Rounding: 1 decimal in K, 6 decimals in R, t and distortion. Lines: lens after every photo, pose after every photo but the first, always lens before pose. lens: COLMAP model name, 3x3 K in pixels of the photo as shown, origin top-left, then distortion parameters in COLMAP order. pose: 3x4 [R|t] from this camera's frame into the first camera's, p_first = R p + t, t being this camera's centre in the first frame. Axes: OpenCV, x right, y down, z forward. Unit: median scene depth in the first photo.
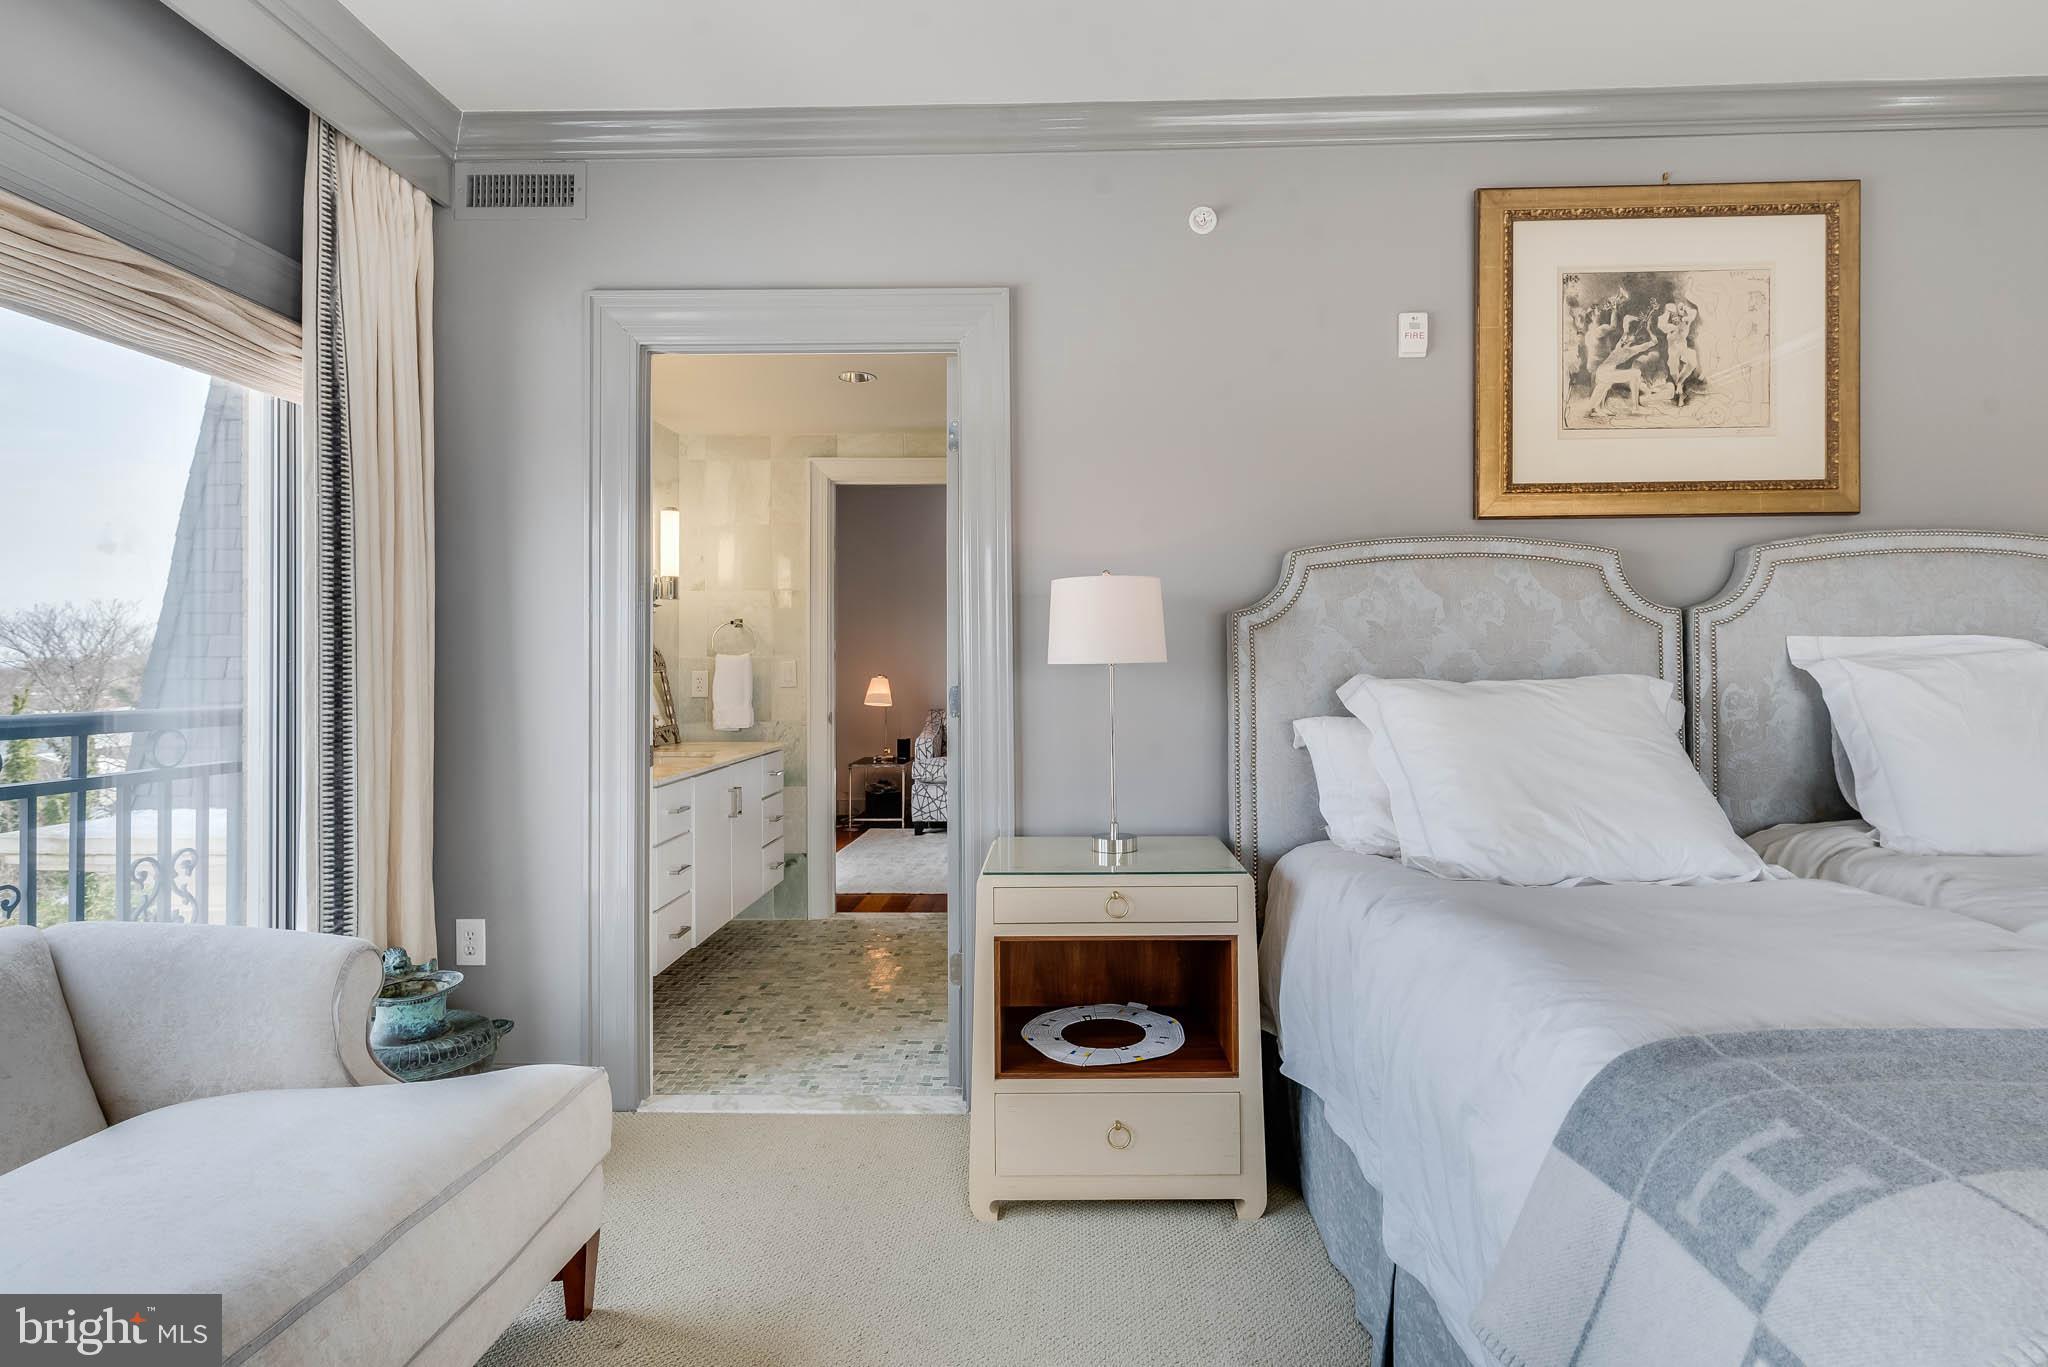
lens RADIAL K [[978.8, 0, 1031.2], [0, 978.8, 656.5], [0, 0, 1]] dist [0.002133, -0.000225]
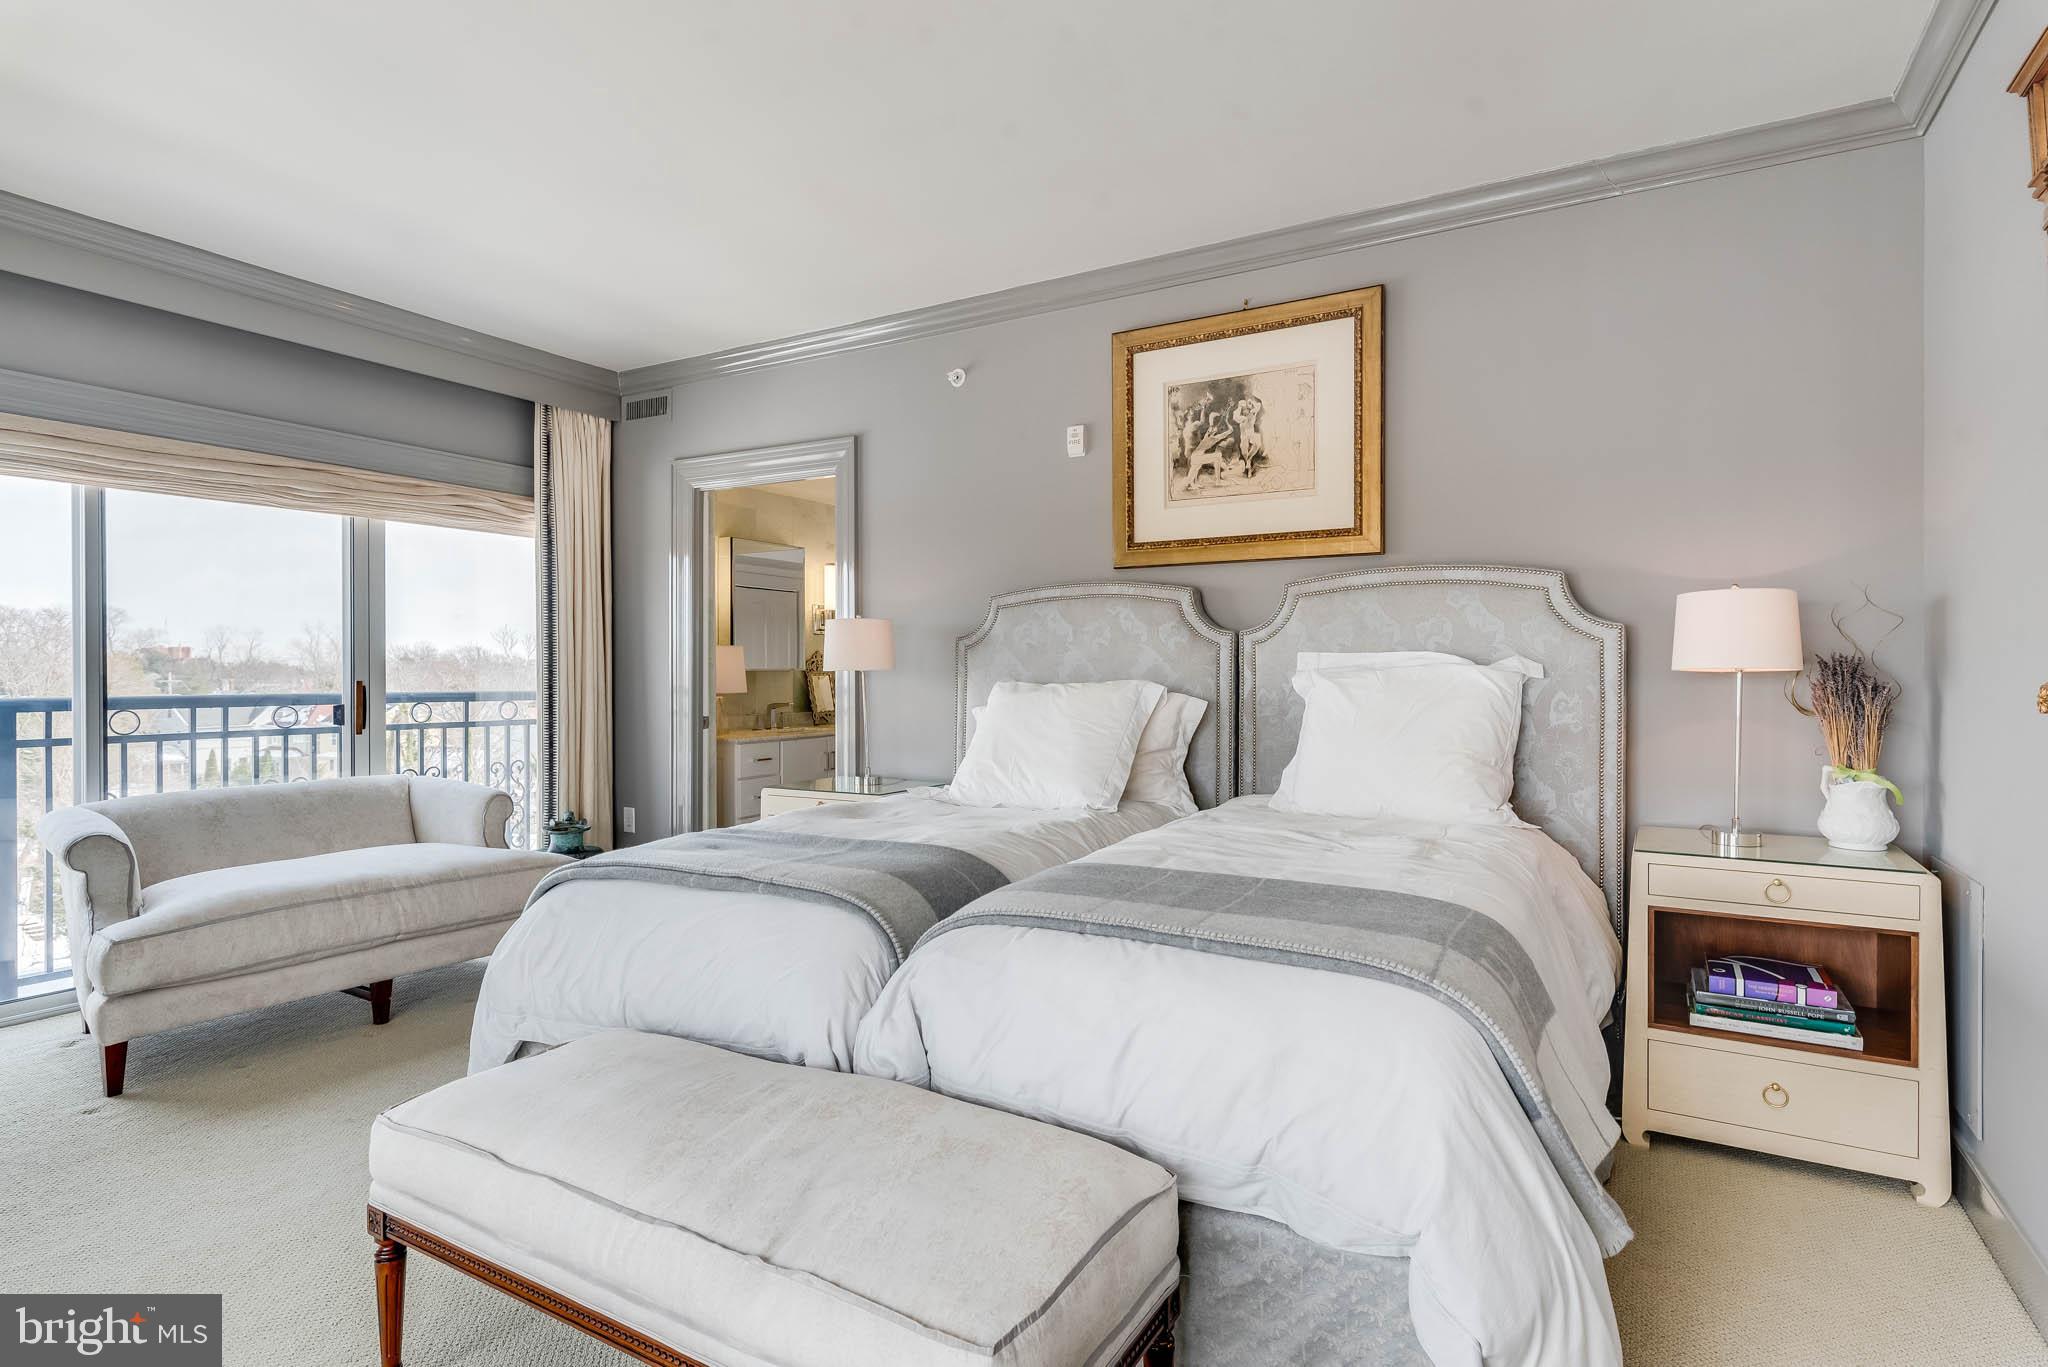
lens RADIAL K [[1049.6, 0, 1041.6], [0, 1049.6, 677.1], [0, 0, 1]] dist [-0.005341, -0.001352]
pose [[0.879201, 0.007600, -0.476391, 1.101374], [-0.002733, 0.999937, 0.010907, -0.002142], [0.476444, -0.008288, 0.879166, -0.377473]]
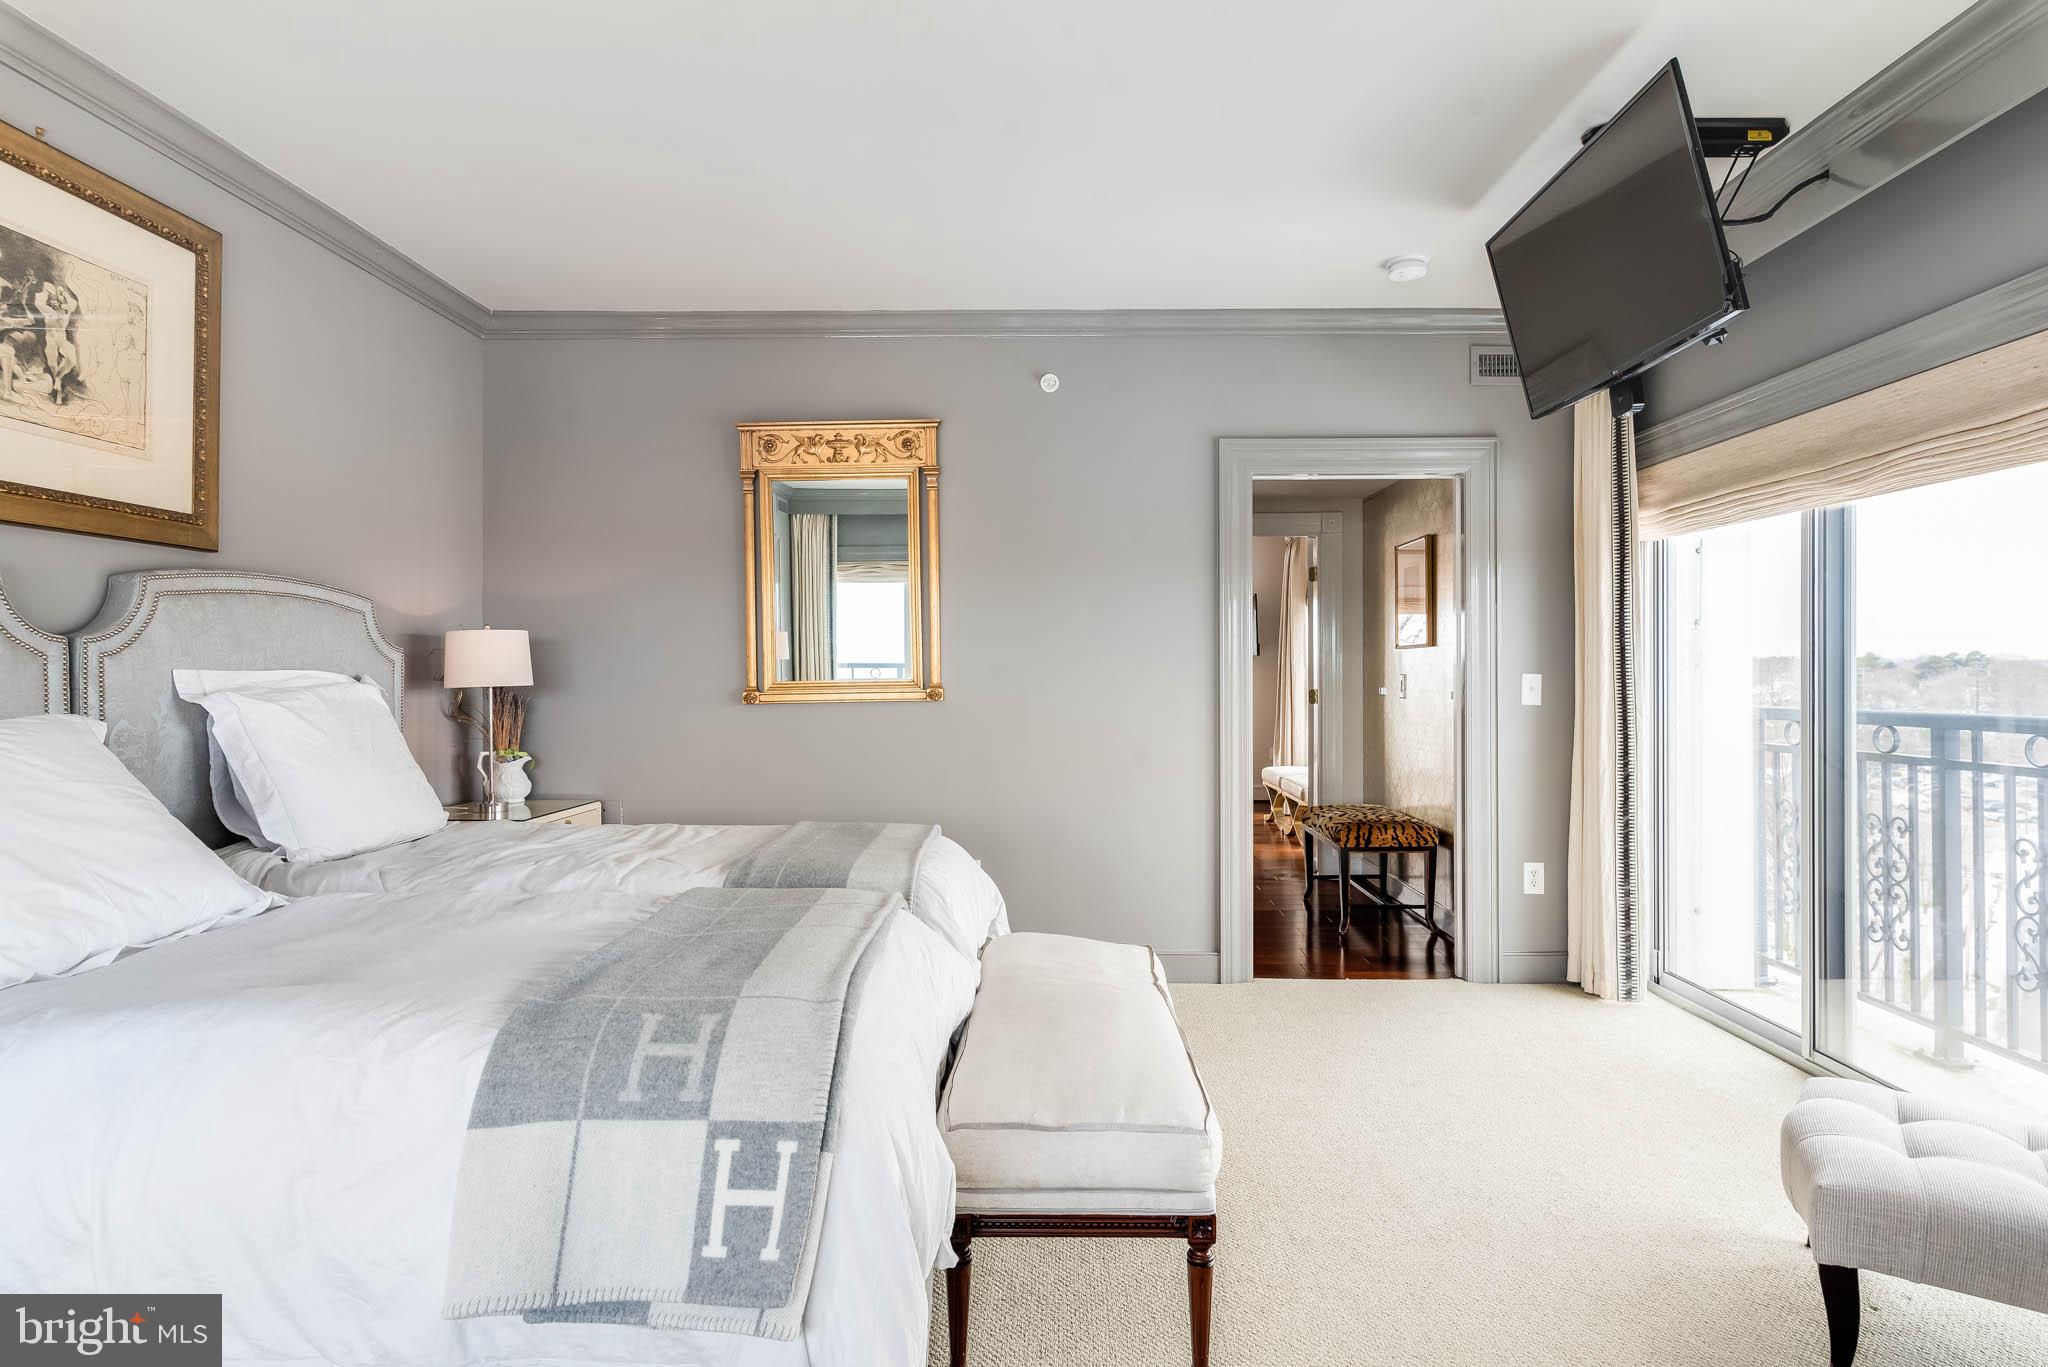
lens RADIAL K [[1049.6, 0, 1041.6], [0, 1049.6, 677.1], [0, 0, 1]] dist [-0.005341, -0.001352]
pose [[-0.006784, 0.001490, 0.999976, -0.275480], [-0.004102, 0.999990, -0.001518, -0.014709], [-0.999969, -0.004112, -0.006778, 0.130113]]
